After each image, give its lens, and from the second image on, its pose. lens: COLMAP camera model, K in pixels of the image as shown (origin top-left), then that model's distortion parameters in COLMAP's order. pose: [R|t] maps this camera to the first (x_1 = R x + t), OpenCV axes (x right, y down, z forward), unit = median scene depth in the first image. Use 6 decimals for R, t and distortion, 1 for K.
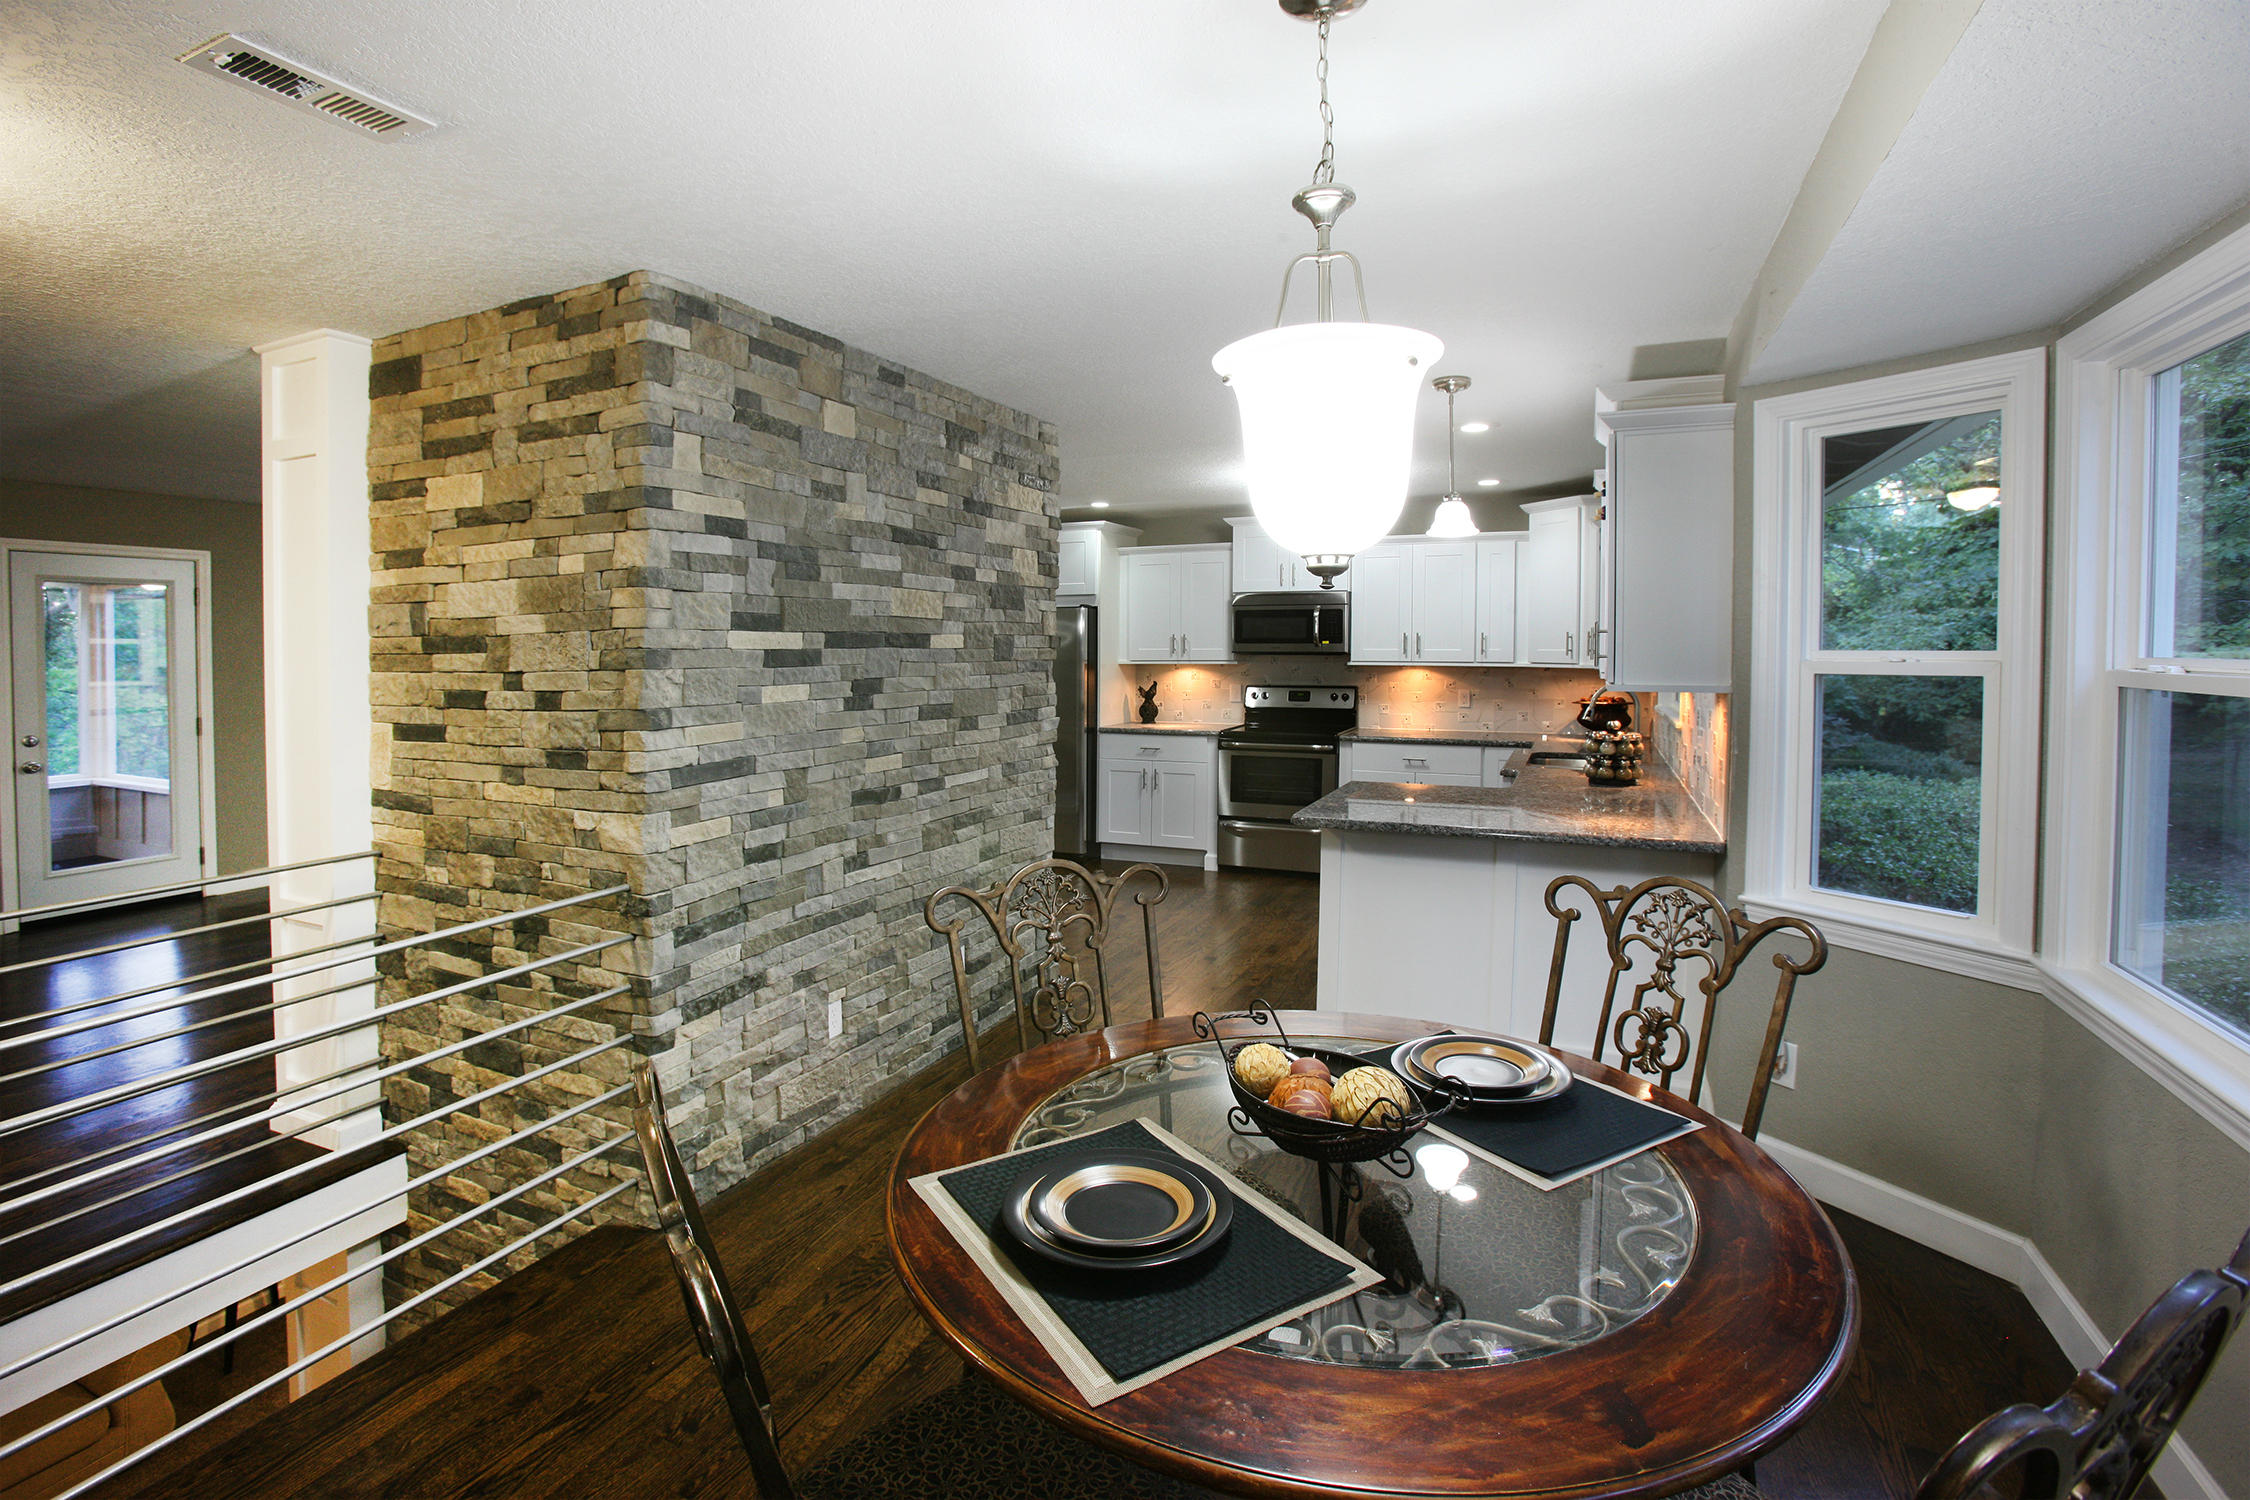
lens RADIAL K [[1046.2, 0, 1088.3], [0, 1046.2, 660.8], [0, 0, 1]] dist [-0.040638, 0.006489]
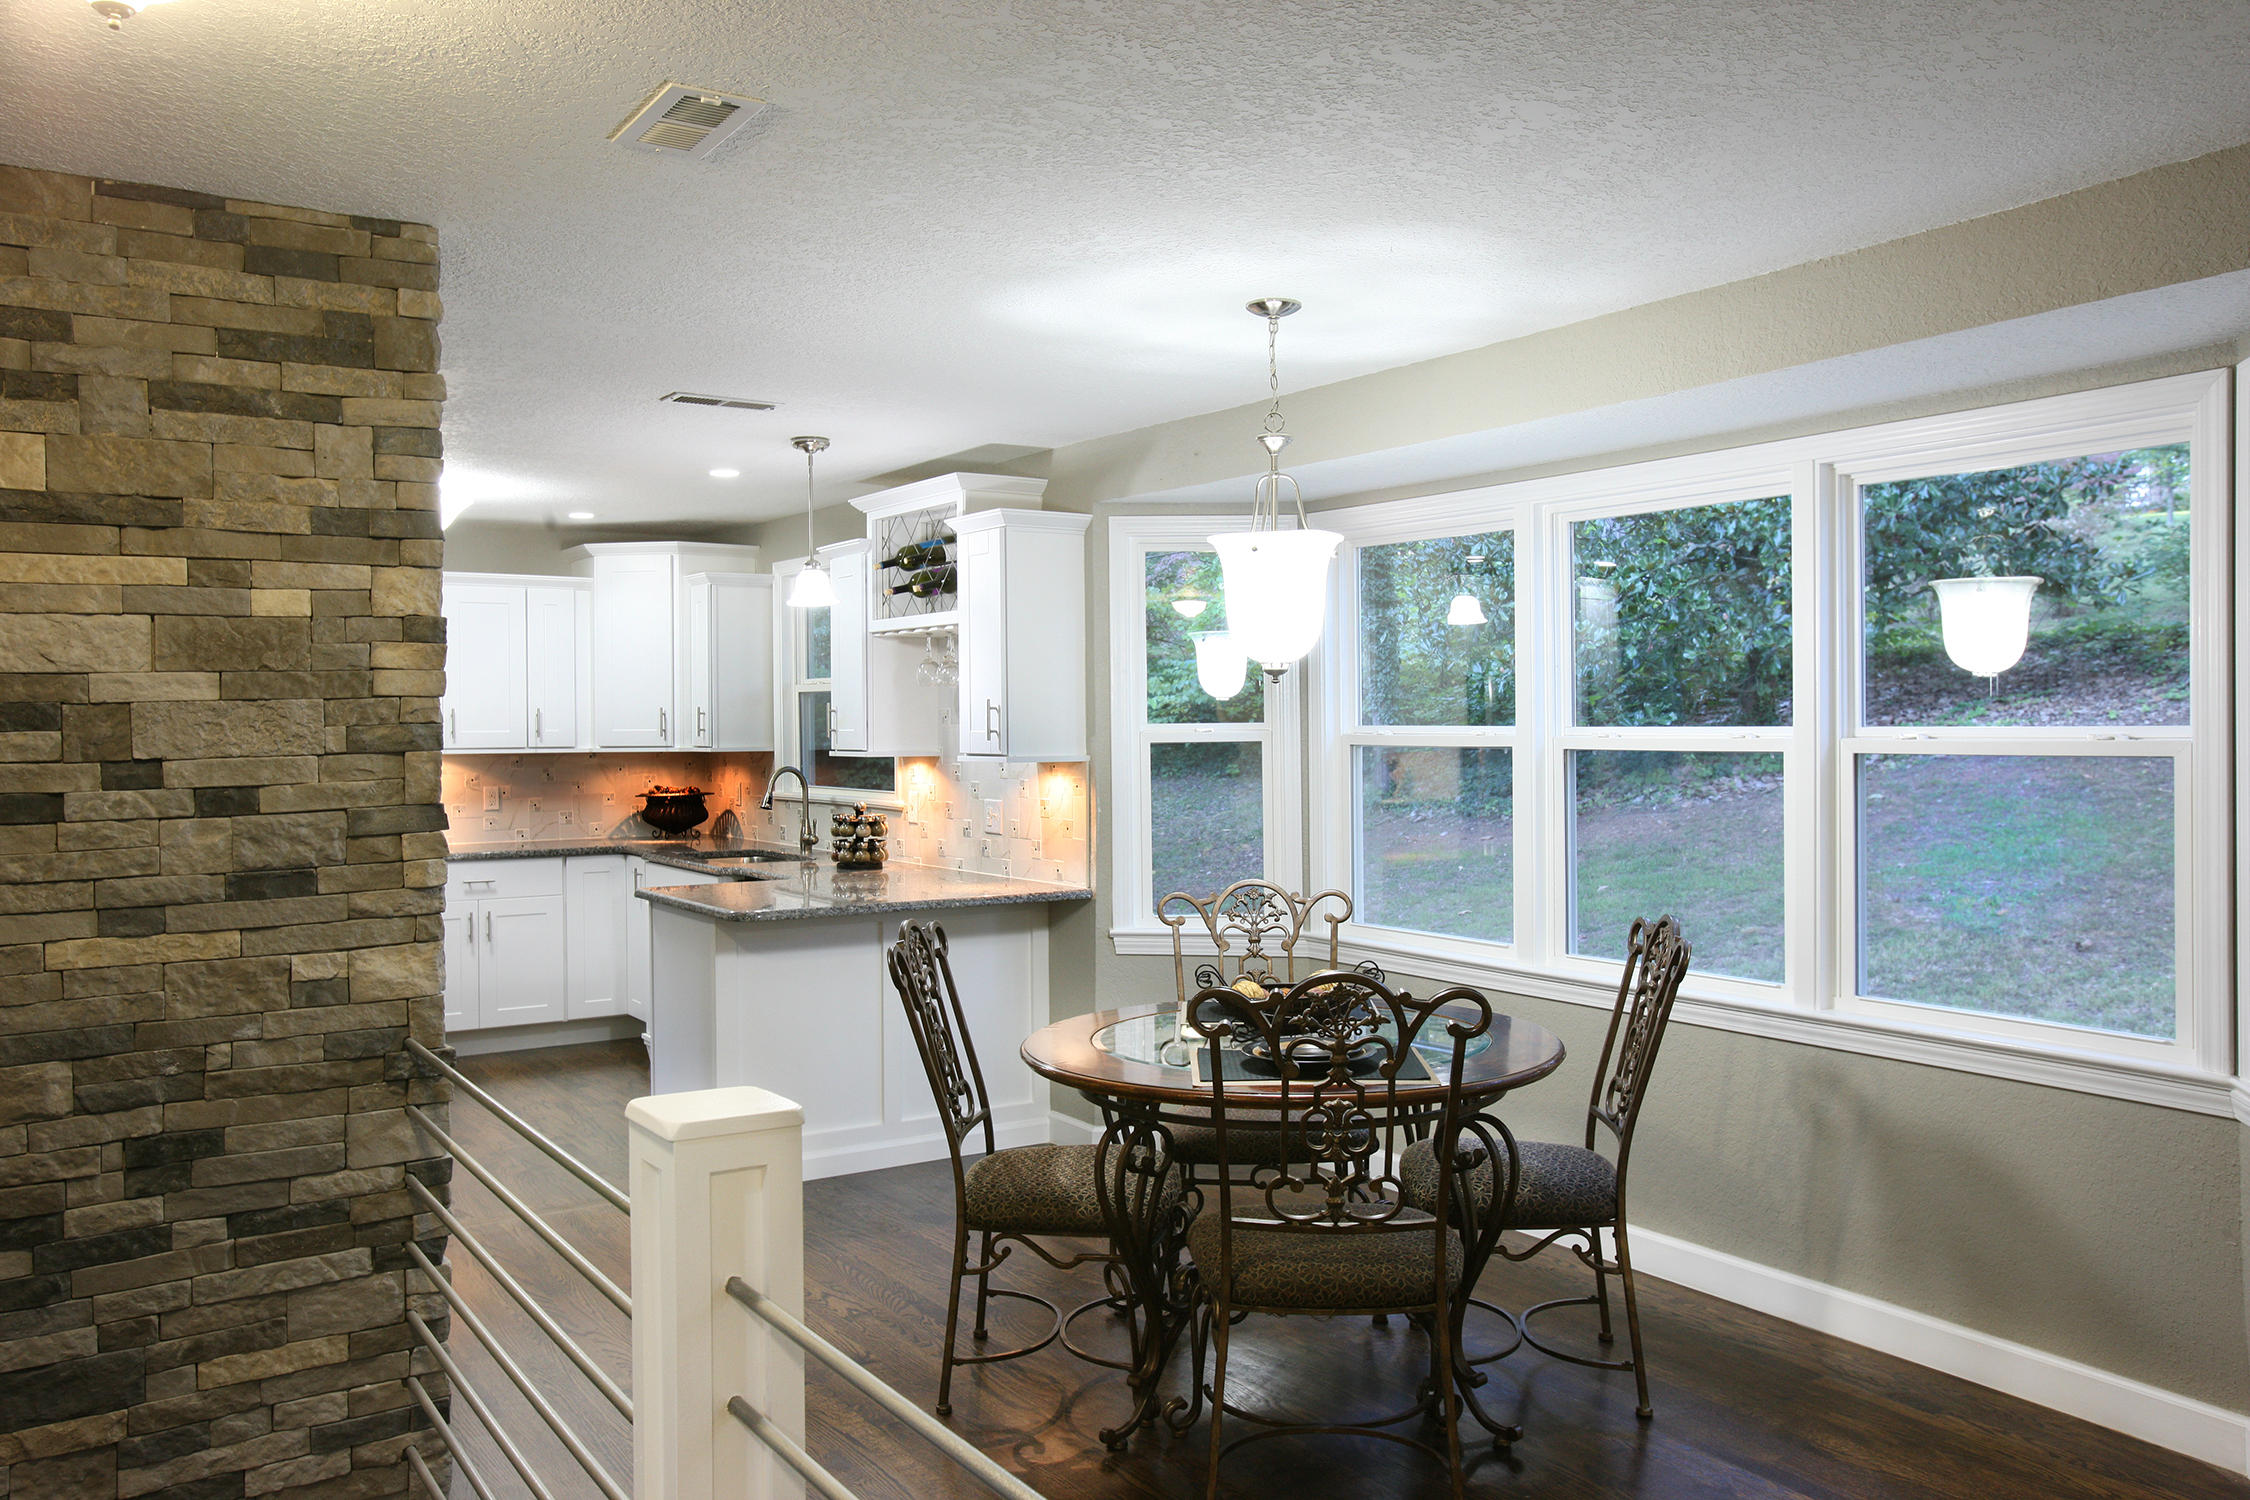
lens RADIAL K [[1759.6, 0, 1120.9], [0, 1759.6, 673.0], [0, 0, 1]] dist [-0.037236, 0.049218]
pose [[0.510657, 0.025569, 0.859404, -1.106928], [0.018746, 0.998989, -0.040861, 0.011895], [-0.859580, 0.036977, 0.509662, -0.075295]]
